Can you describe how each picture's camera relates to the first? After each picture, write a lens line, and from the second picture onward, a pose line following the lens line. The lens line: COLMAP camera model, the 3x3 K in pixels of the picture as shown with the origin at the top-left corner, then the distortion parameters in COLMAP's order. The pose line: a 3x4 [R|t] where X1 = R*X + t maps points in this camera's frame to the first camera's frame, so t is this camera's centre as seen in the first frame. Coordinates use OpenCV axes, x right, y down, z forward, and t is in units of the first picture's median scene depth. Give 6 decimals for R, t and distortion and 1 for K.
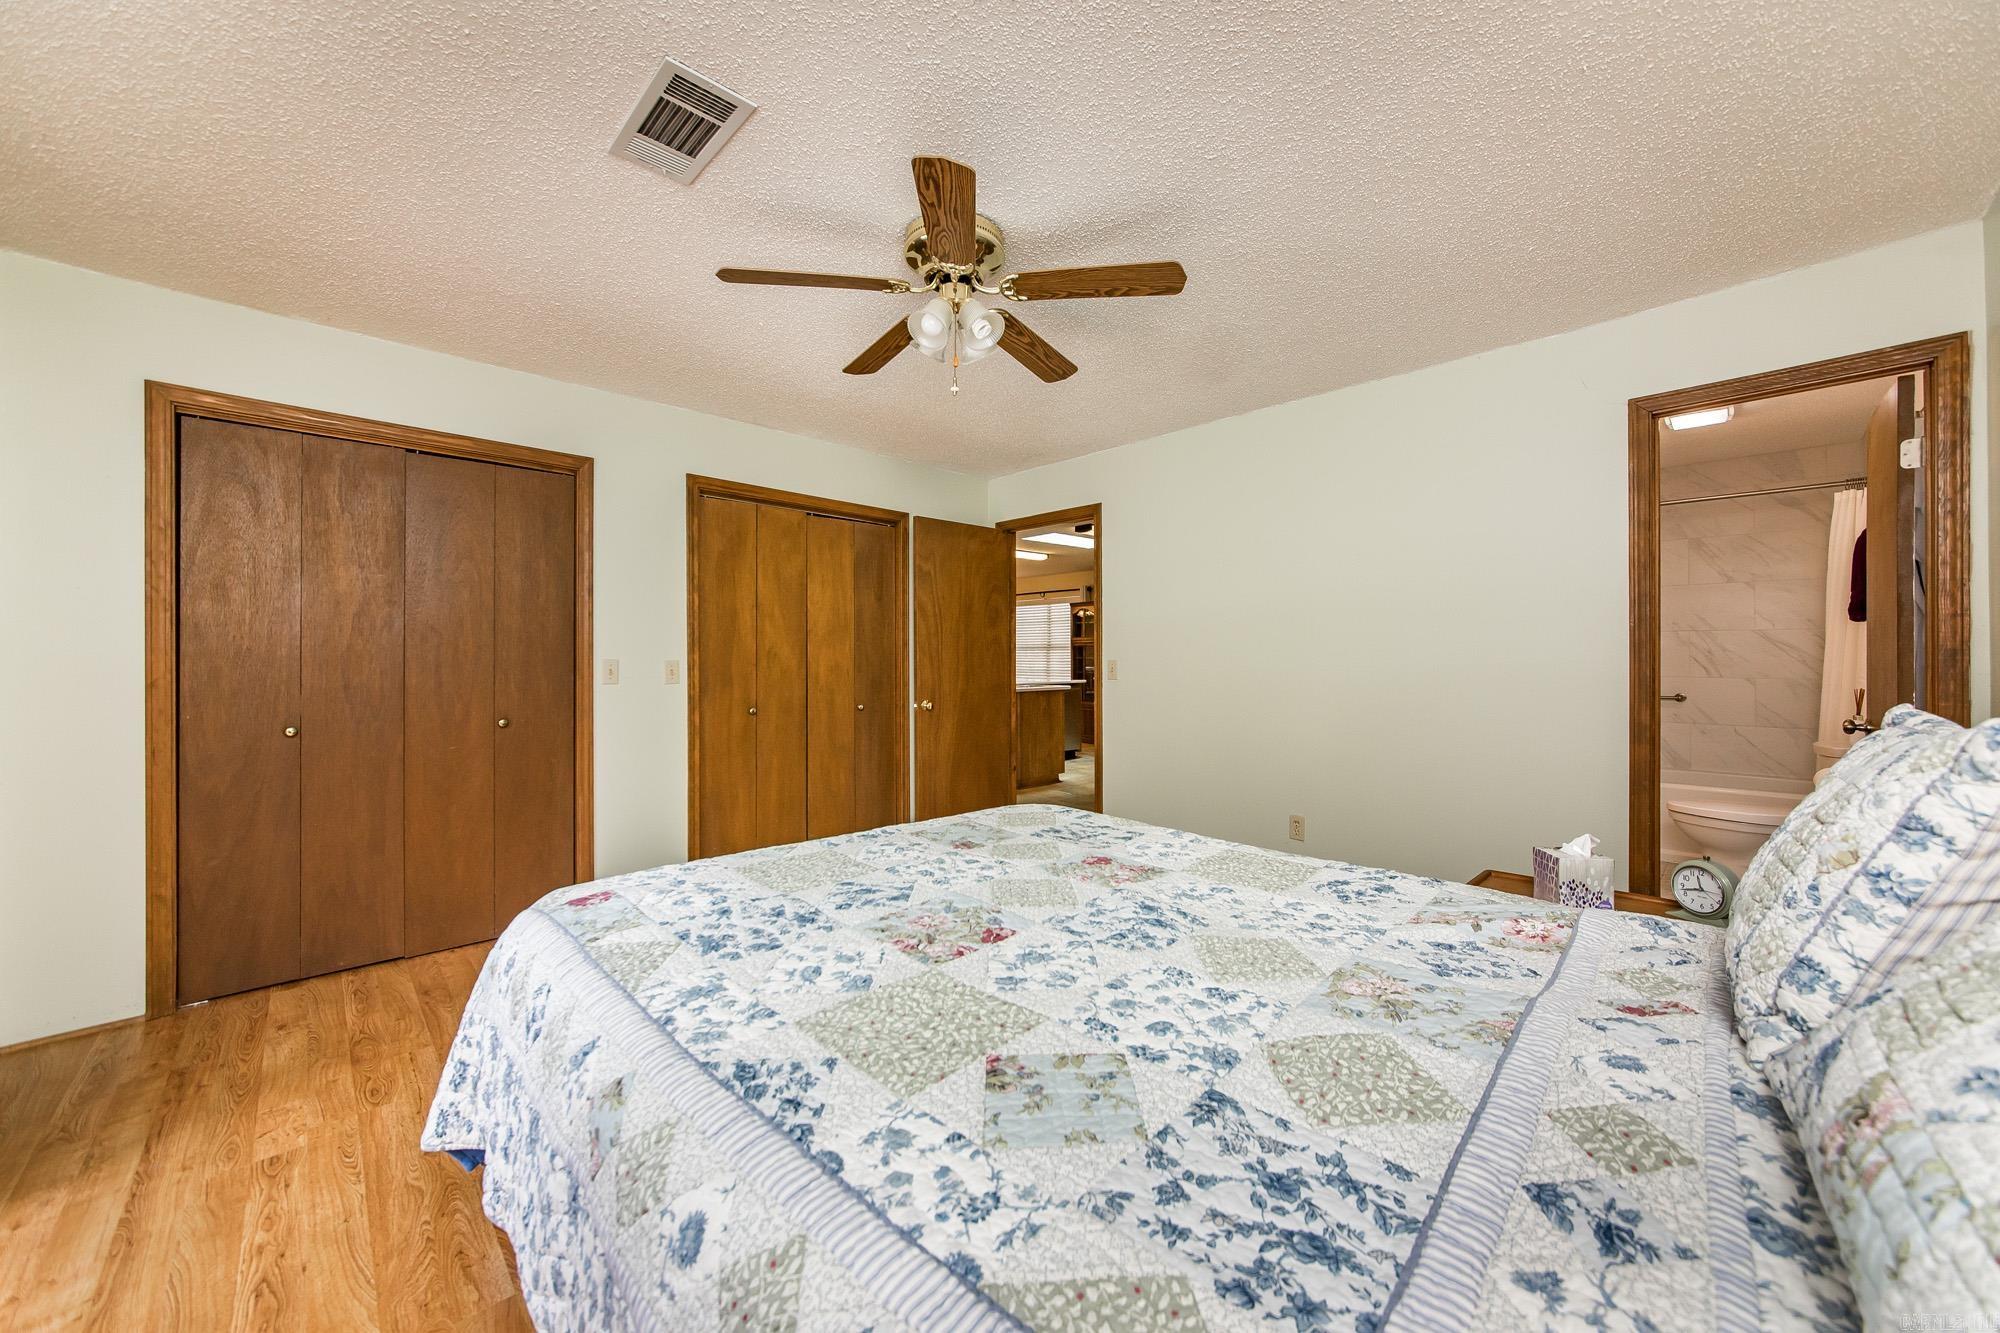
lens RADIAL K [[728.0, 0, 993.9], [0, 728.0, 660.9], [0, 0, 1]] dist [0.000023, -0.000010]
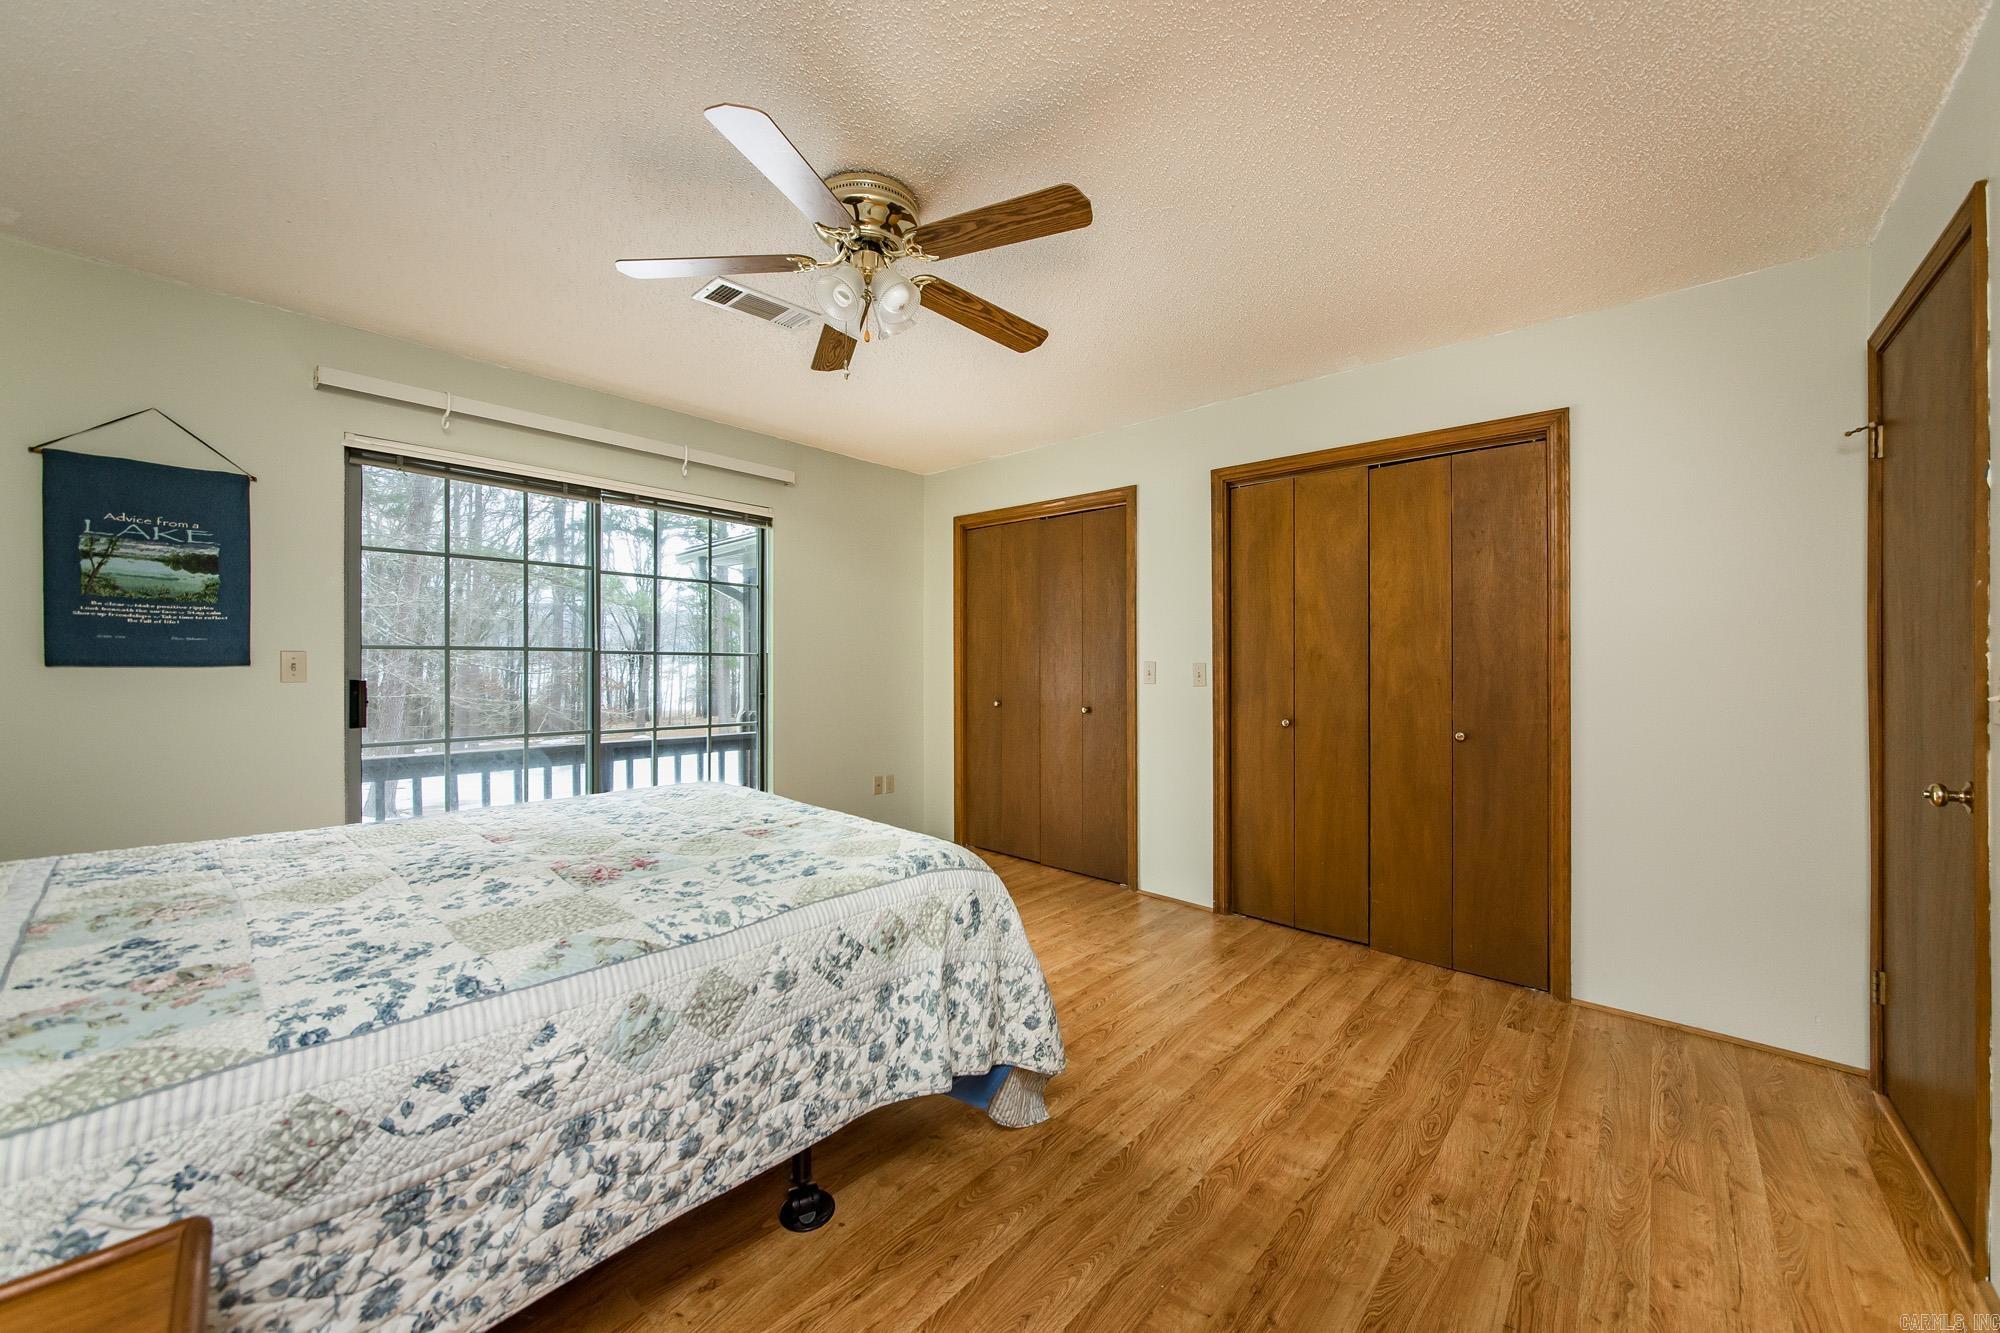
lens RADIAL K [[728.0, 0, 993.9], [0, 728.0, 660.9], [0, 0, 1]] dist [0.000023, -0.000010]
pose [[0.066151, -0.002922, -0.997805, 0.496549], [-0.012473, 0.999915, -0.003755, 0.003831], [0.997732, 0.012695, 0.066109, 0.612291]]
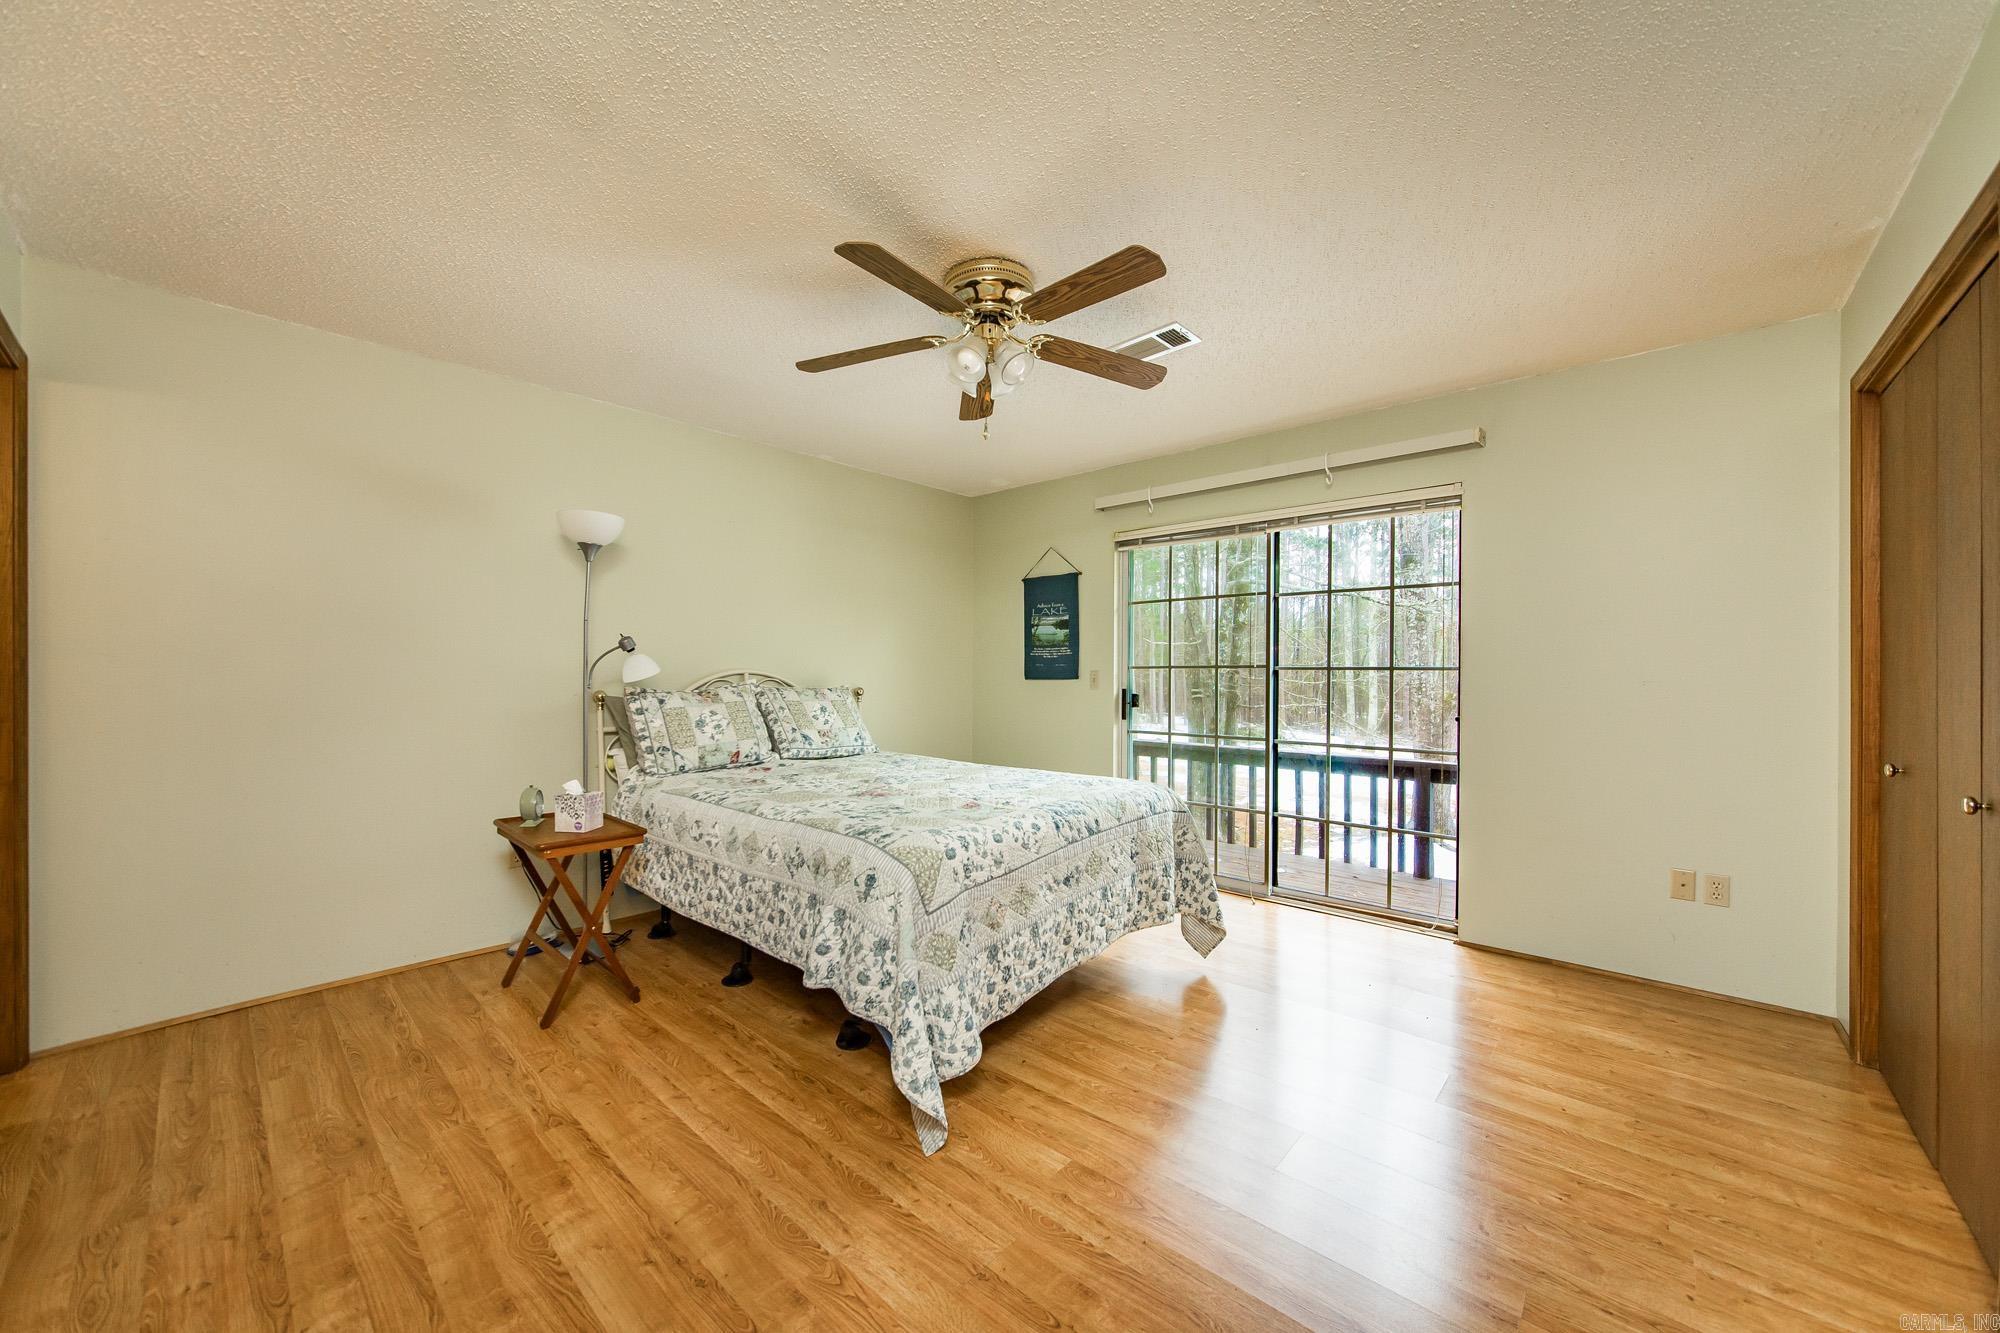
lens RADIAL K [[735.0, 0, 993.5], [0, 735.0, 673.0], [0, 0, 1]] dist [-0.000524, -0.000030]
pose [[-0.997115, 0.000706, -0.075907, 0.035647], [0.000215, 0.999979, 0.006483, -0.003050], [0.075910, 0.006448, -0.997094, 1.138696]]
